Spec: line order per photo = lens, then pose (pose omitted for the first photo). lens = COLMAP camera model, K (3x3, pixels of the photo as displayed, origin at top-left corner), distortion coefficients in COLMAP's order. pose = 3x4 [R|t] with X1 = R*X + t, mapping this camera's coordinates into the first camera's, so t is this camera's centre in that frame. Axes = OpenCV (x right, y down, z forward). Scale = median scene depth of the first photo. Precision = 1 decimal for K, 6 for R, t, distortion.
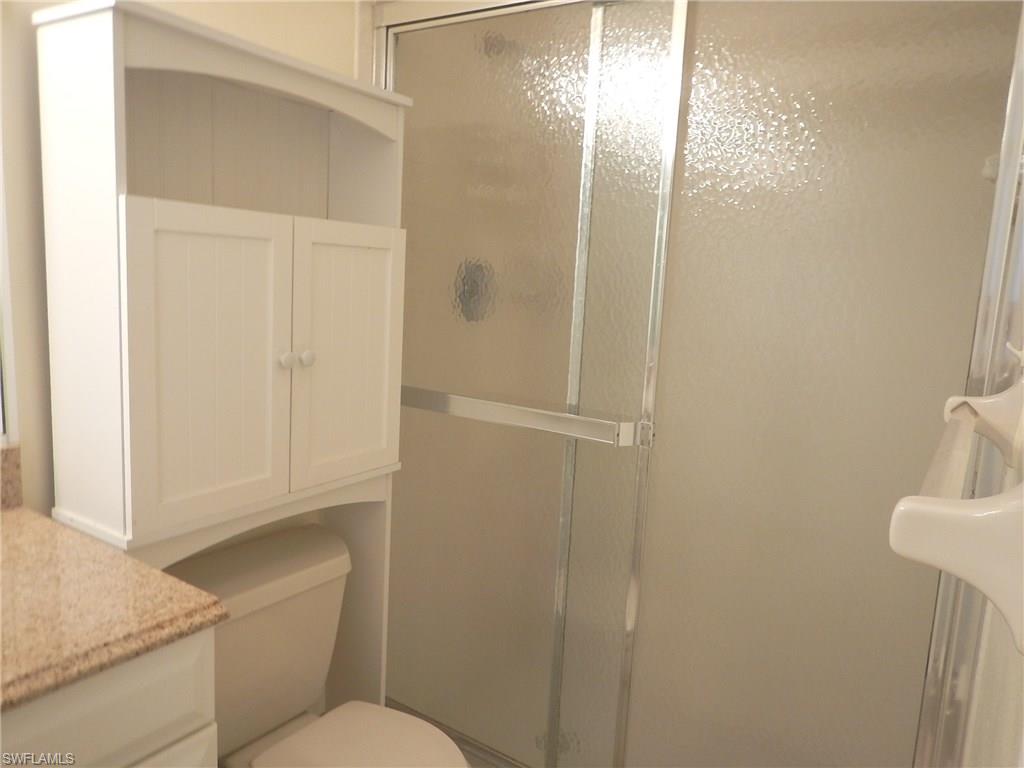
lens RADIAL K [[744.1, 0, 511.6], [0, 744.1, 384.2], [0, 0, 1]] dist [0.000796, 0.000690]
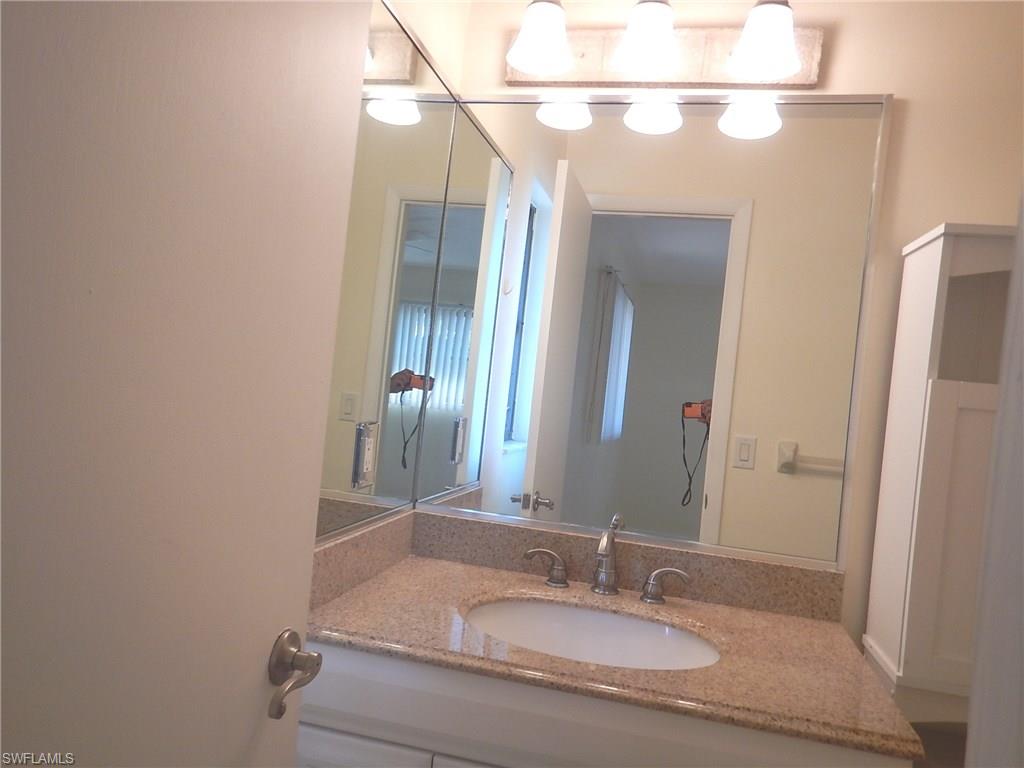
lens RADIAL K [[746.5, 0, 511.1], [0, 746.5, 387.6], [0, 0, 1]] dist [0.029572, 0.006657]
pose [[0.345263, -0.018264, -0.938328, 0.468168], [-0.219282, 0.970567, -0.099577, 0.036298], [0.912529, 0.240139, 0.331096, -0.022493]]
